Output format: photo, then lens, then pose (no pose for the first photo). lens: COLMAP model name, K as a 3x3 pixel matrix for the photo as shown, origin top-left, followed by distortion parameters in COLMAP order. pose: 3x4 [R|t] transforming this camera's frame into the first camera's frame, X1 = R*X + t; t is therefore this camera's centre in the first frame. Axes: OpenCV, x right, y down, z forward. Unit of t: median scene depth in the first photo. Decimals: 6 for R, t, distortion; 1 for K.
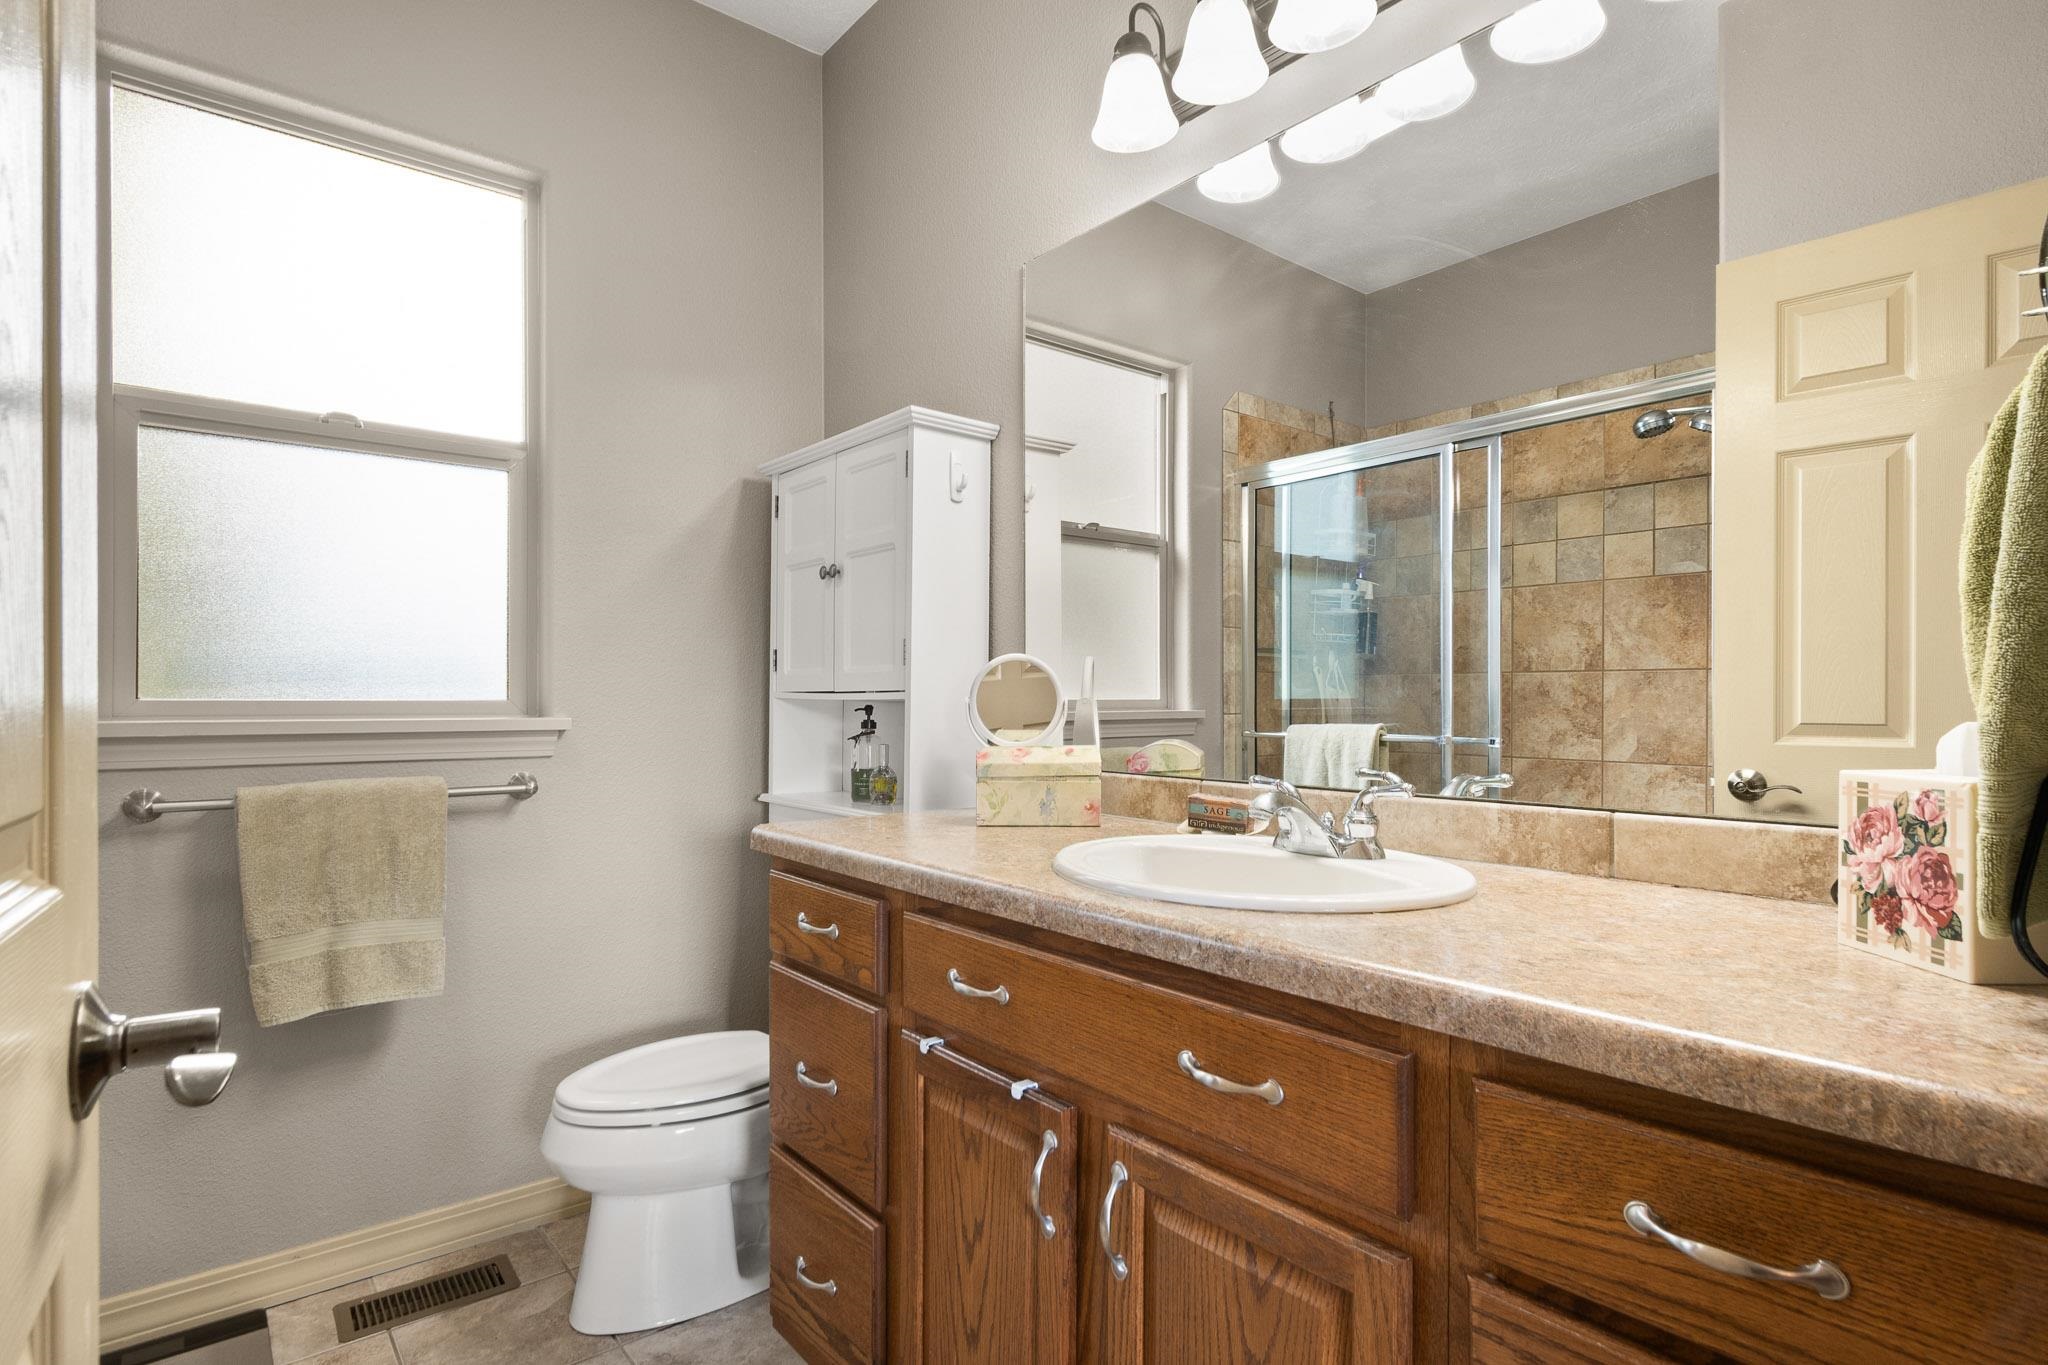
lens RADIAL K [[1031.3, 0, 1027.3], [0, 1031.3, 703.3], [0, 0, 1]] dist [-0.002483, -0.000853]
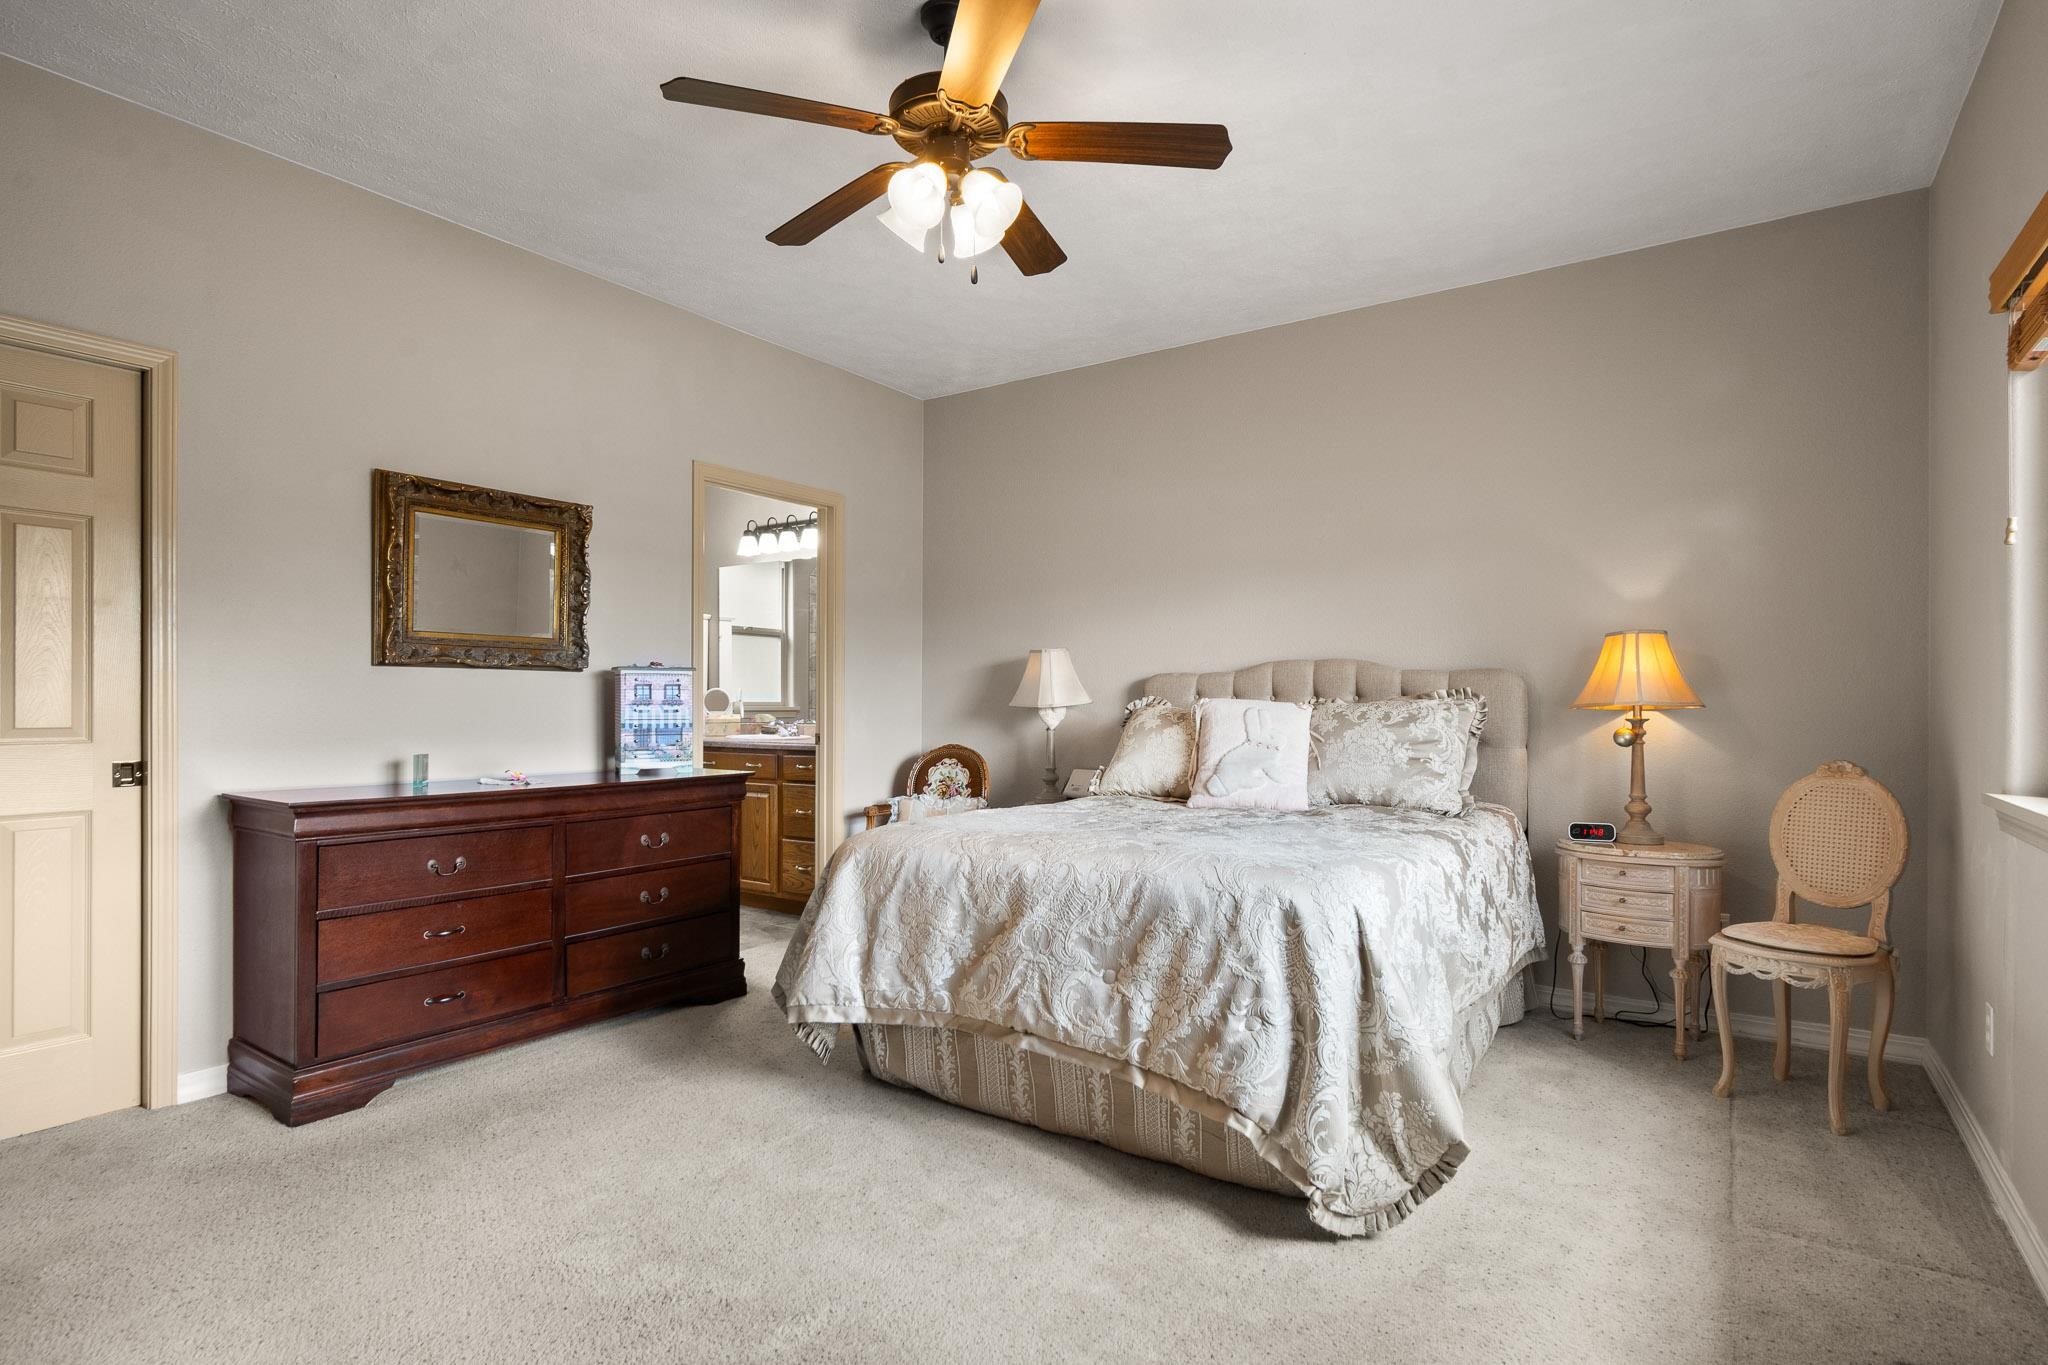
lens RADIAL K [[1031.3, 0, 1027.3], [0, 1031.3, 703.3], [0, 0, 1]] dist [-0.002483, -0.000853]
pose [[0.958825, 0.002461, 0.283986, 0.002981], [-0.001489, 0.999992, -0.003637, 0.007646], [-0.283993, 0.003064, 0.958821, -1.440848]]
